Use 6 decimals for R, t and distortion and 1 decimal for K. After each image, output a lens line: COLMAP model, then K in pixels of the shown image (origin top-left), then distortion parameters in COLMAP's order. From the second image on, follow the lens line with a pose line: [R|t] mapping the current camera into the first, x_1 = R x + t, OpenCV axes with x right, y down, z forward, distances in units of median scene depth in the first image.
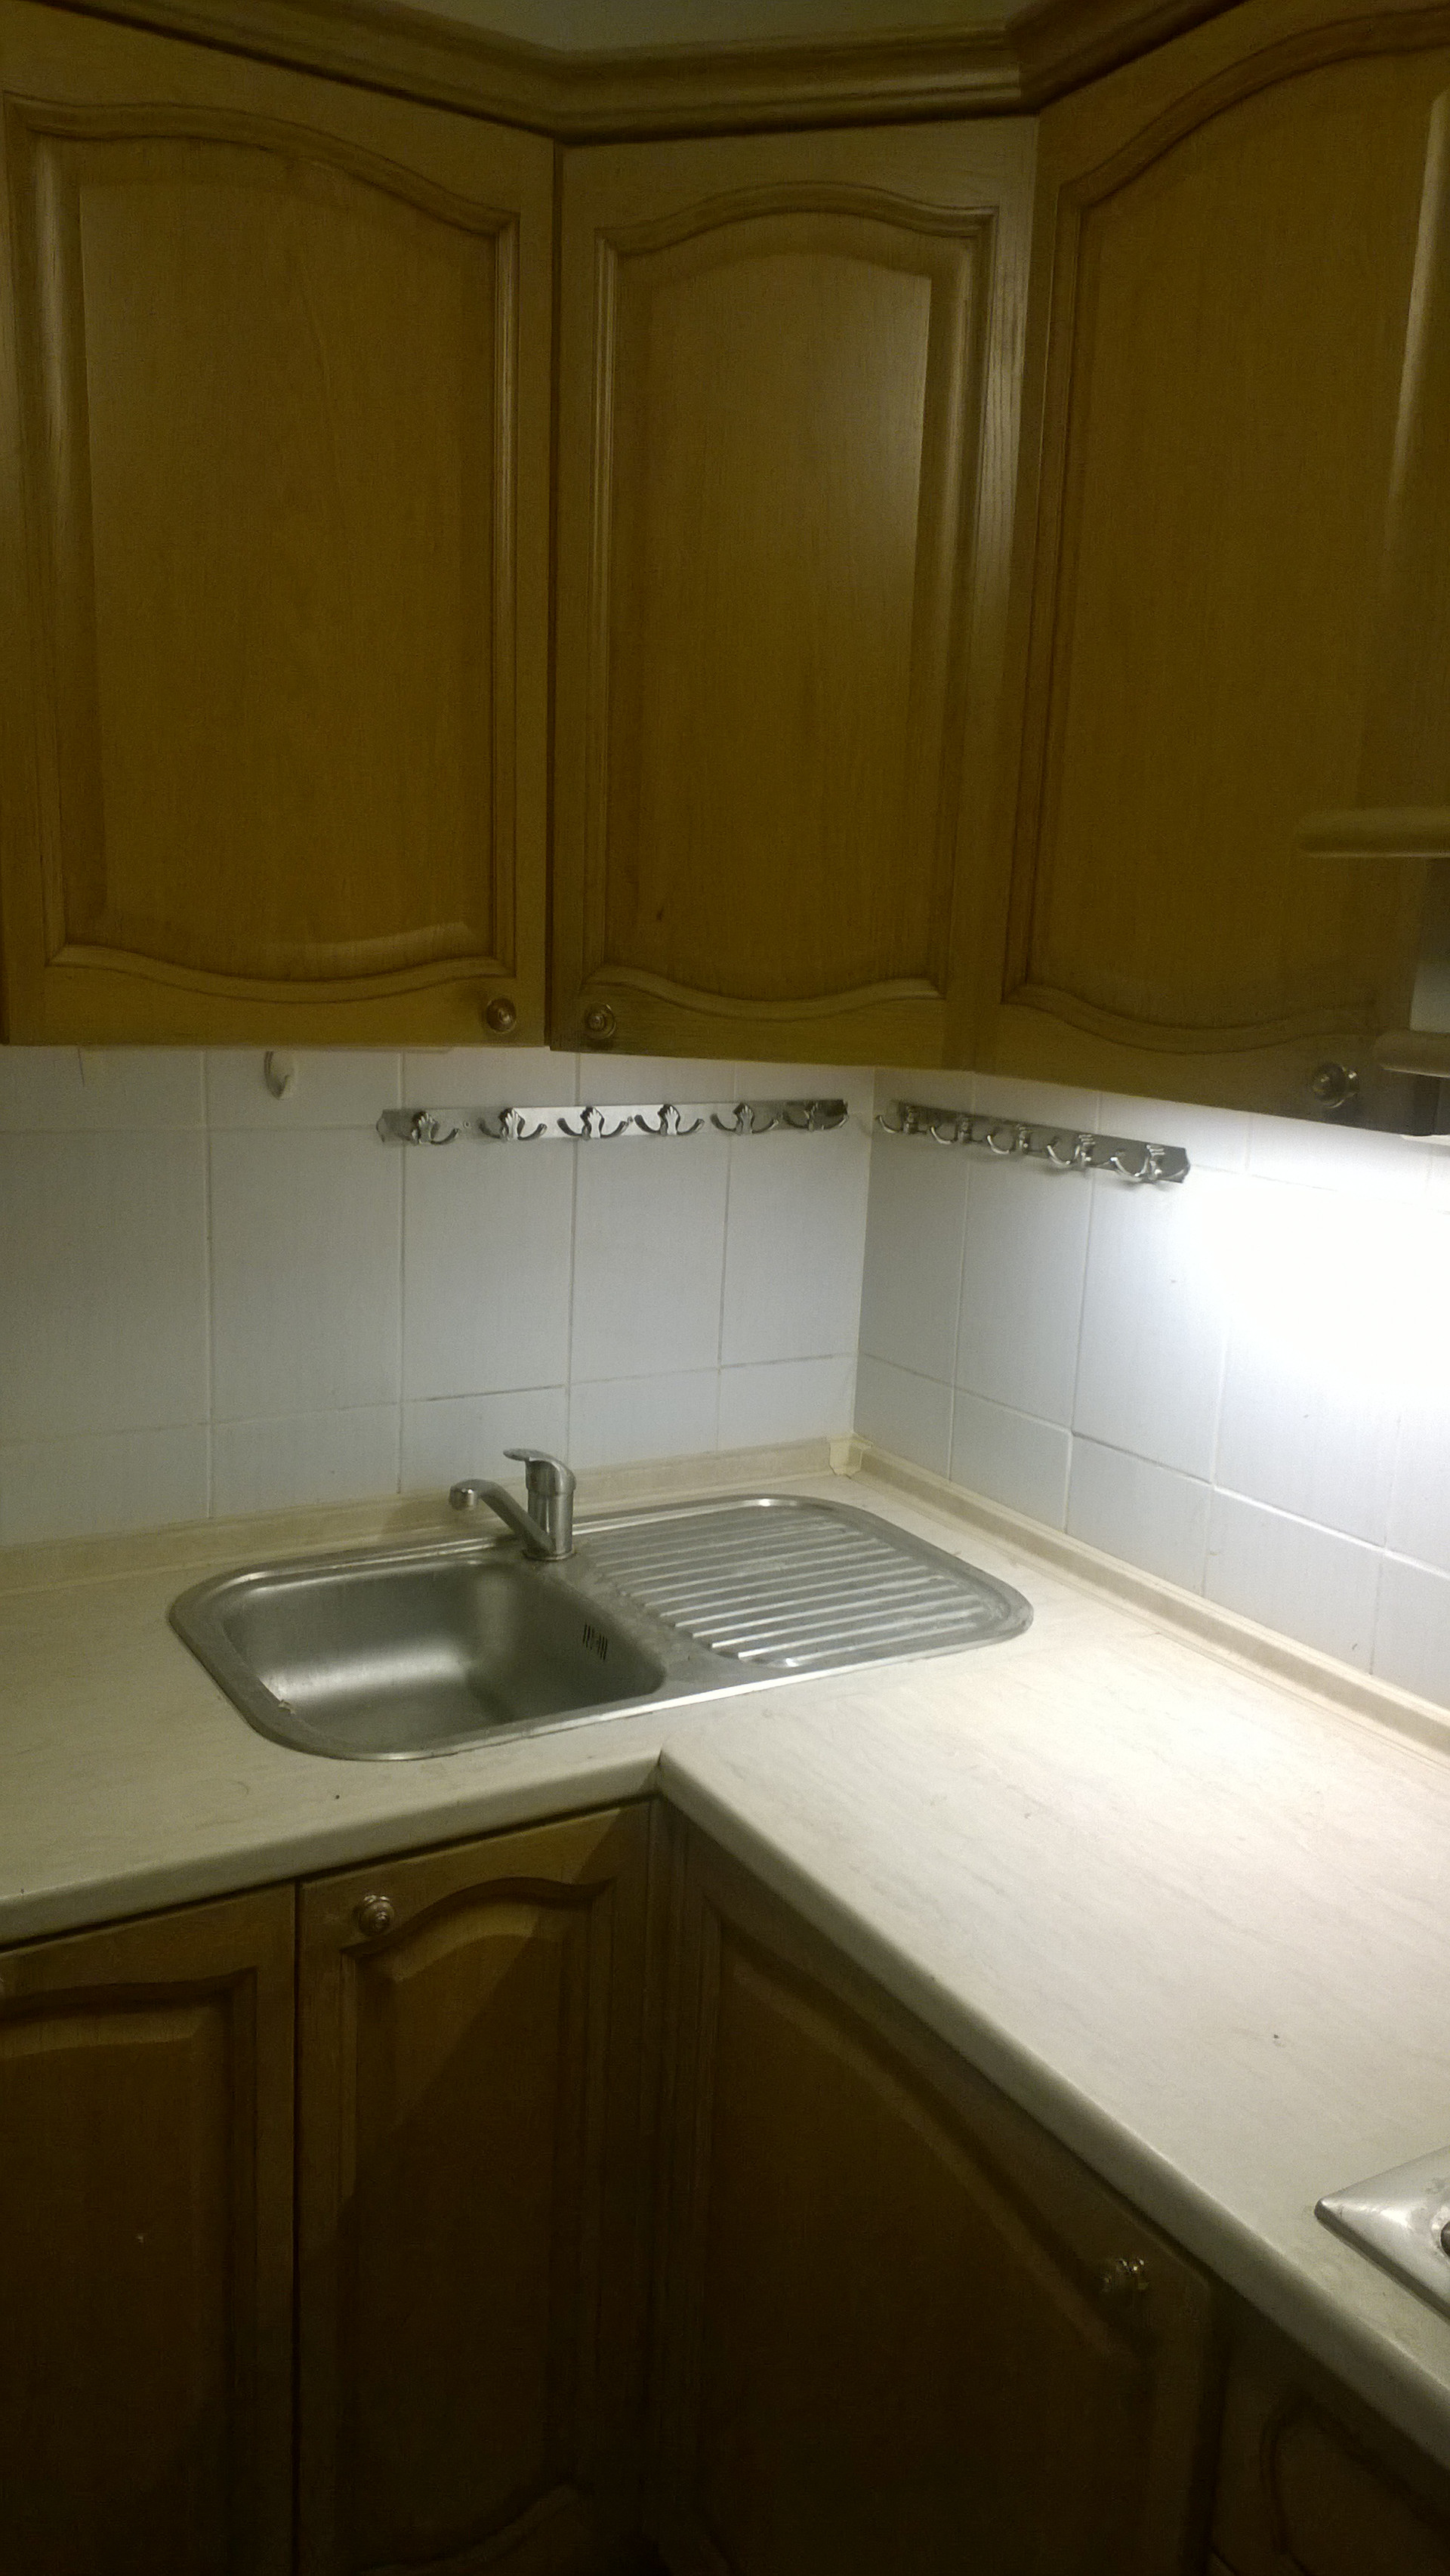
lens RADIAL K [[1845.8, 0, 725.0], [0, 1845.8, 1288.0], [0, 0, 1]] dist [0.132661, -0.145661]
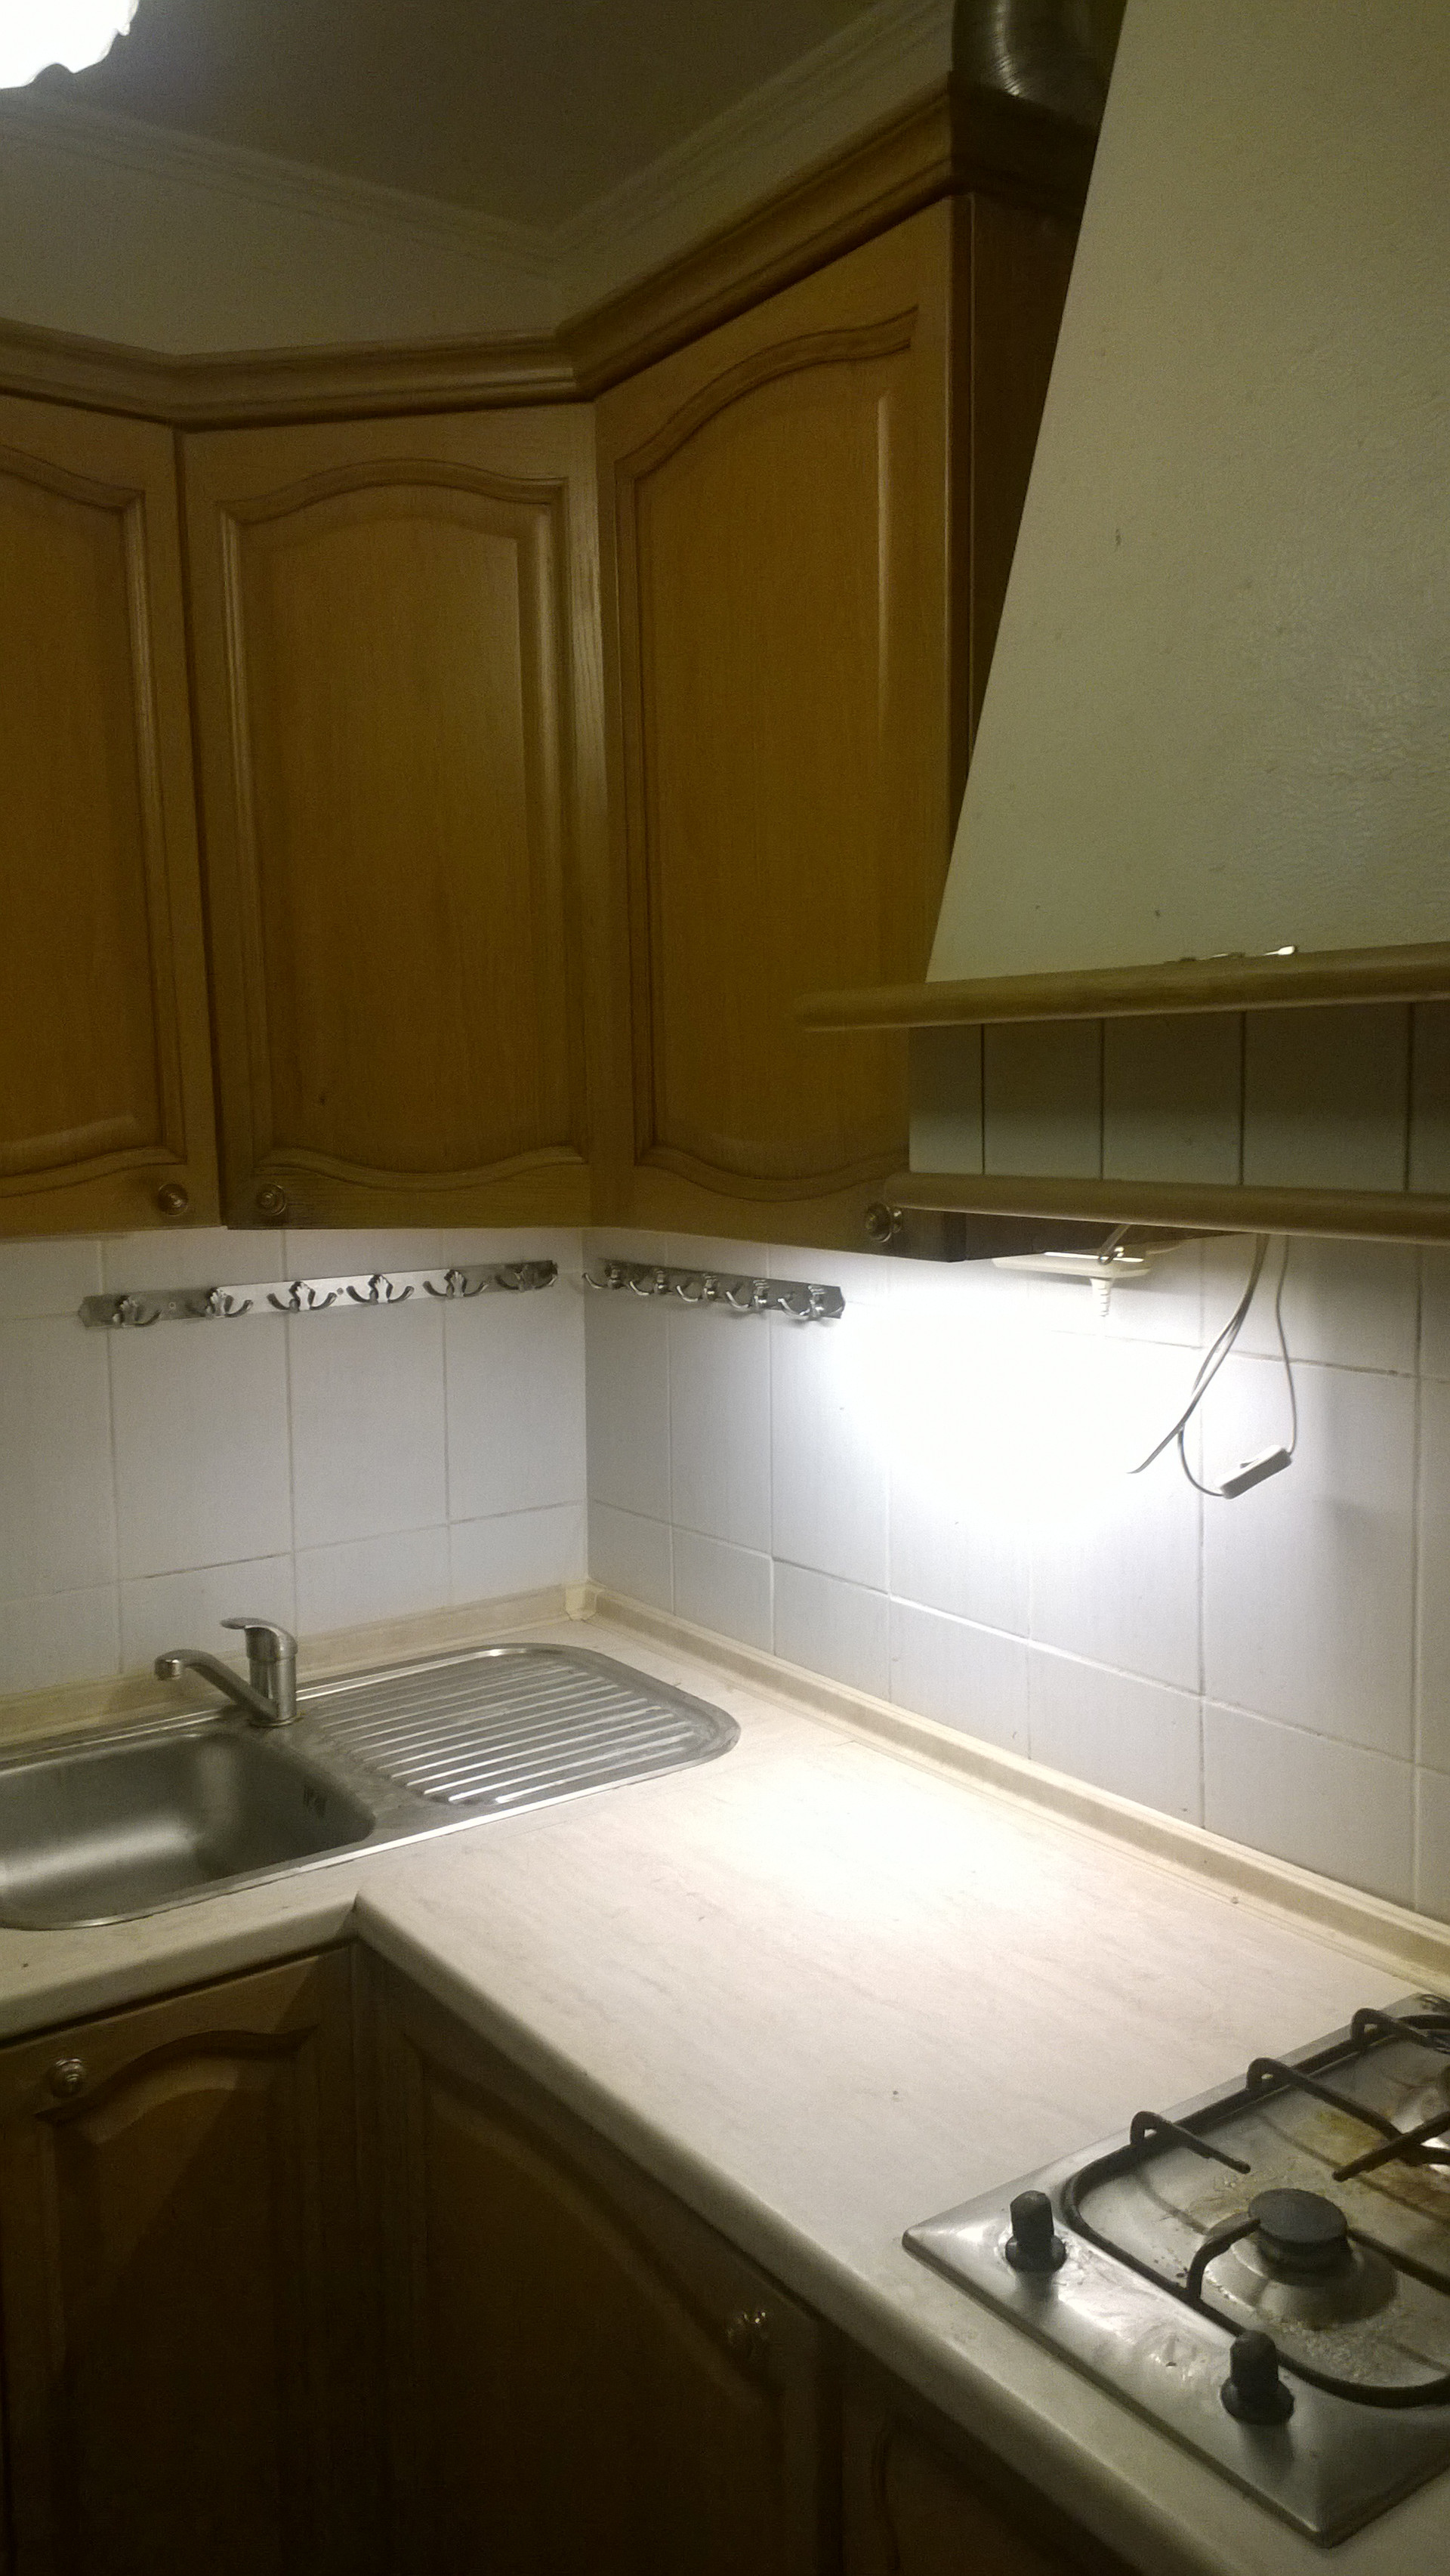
lens RADIAL K [[1959.1, 0, 845.2], [0, 1959.1, 1300.0], [0, 0, 1]] dist [0.233986, -0.421809]
pose [[0.995135, -0.060891, 0.077445, 0.158855], [0.067327, 0.994239, -0.083402, 0.029284], [-0.071920, 0.088211, 0.993502, -0.148641]]
